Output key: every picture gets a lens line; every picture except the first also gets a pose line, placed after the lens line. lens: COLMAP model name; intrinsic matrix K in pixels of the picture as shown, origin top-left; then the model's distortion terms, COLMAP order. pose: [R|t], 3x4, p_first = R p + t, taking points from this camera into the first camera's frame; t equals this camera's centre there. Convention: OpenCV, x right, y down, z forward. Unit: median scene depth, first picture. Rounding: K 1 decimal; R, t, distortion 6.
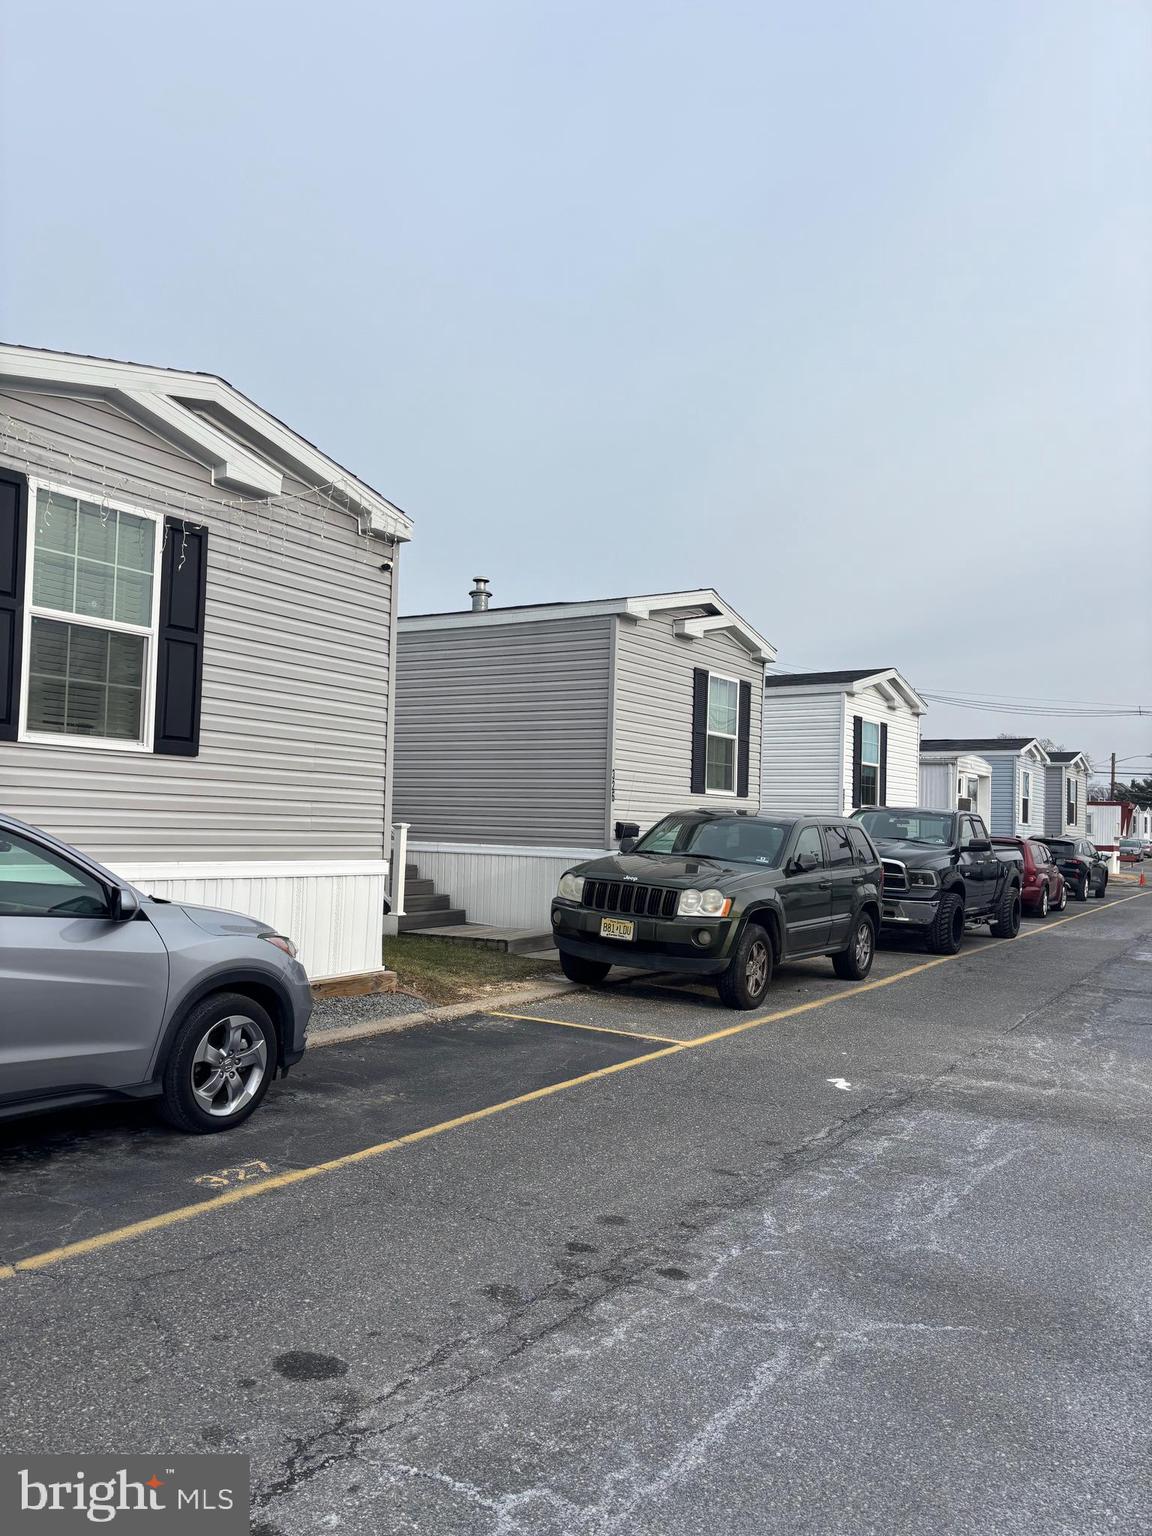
lens RADIAL K [[1142.3, 0, 576.0], [0, 1142.3, 768.0], [0, 0, 1]] dist [0.034295, -0.057748]
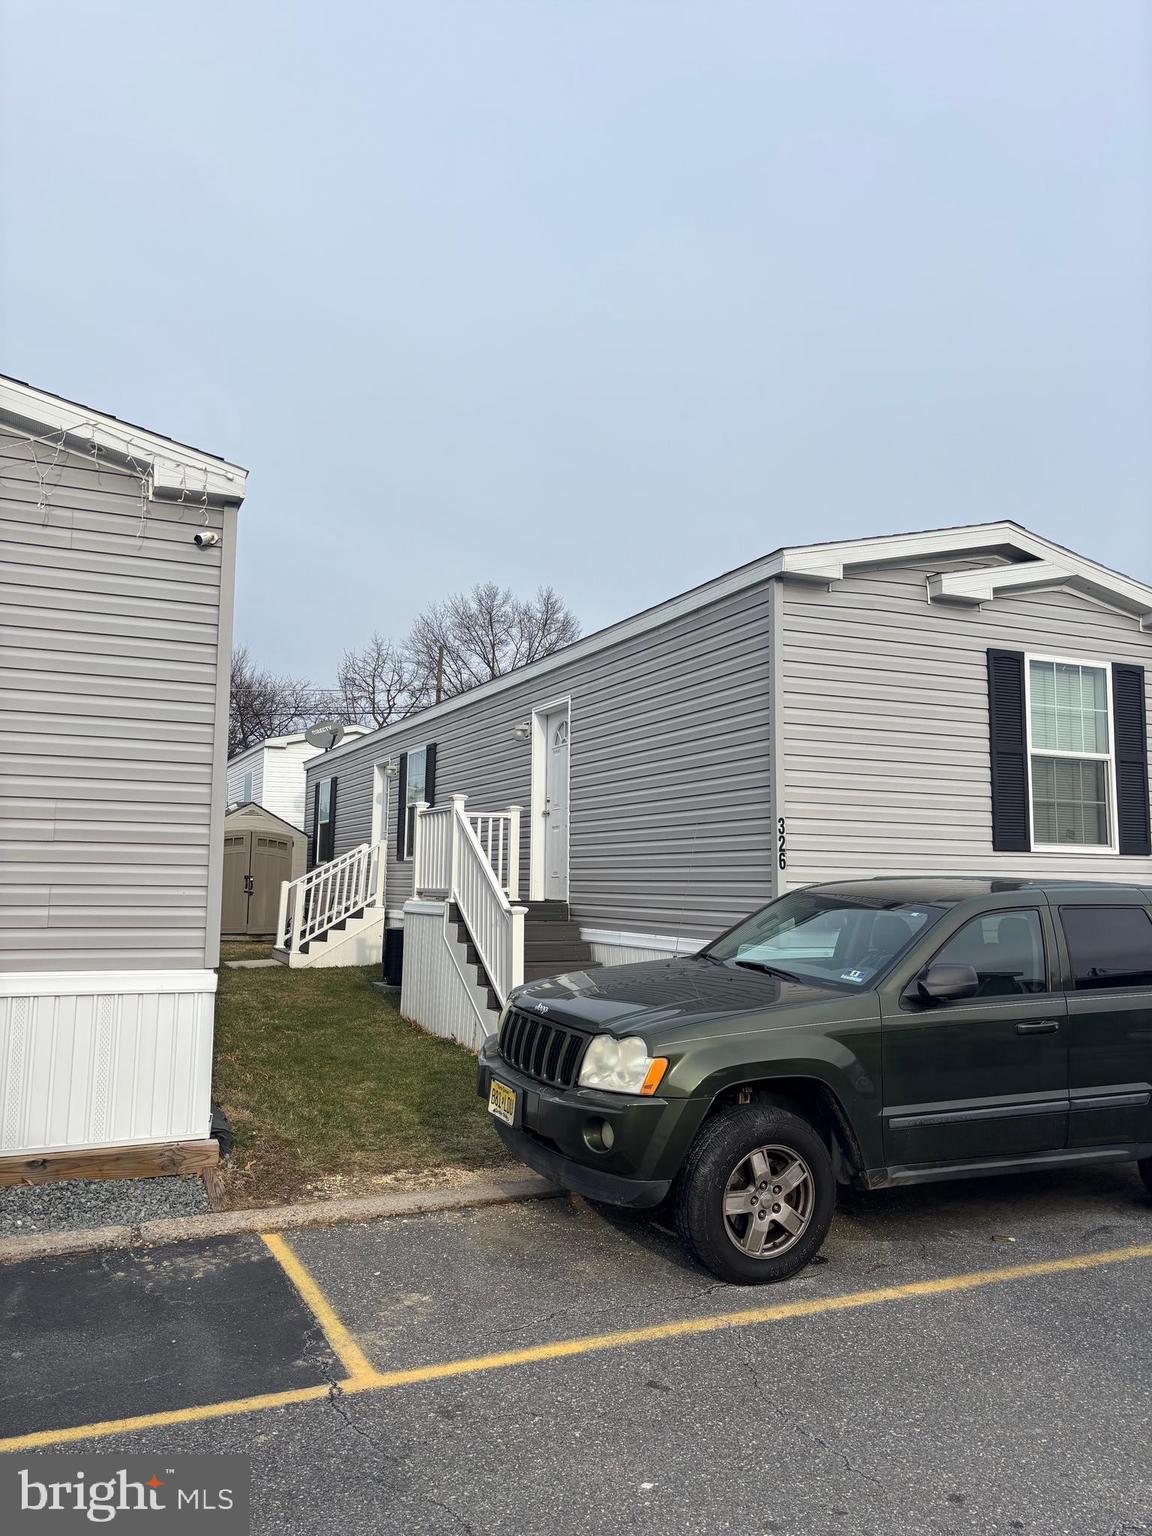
lens RADIAL K [[1142.3, 0, 576.0], [0, 1142.3, 768.0], [0, 0, 1]] dist [0.034295, -0.057748]
pose [[0.834959, -0.078519, -0.544682, 0.325975], [0.042846, 0.996040, -0.077904, 0.020445], [0.548642, 0.041709, 0.835016, 0.463343]]
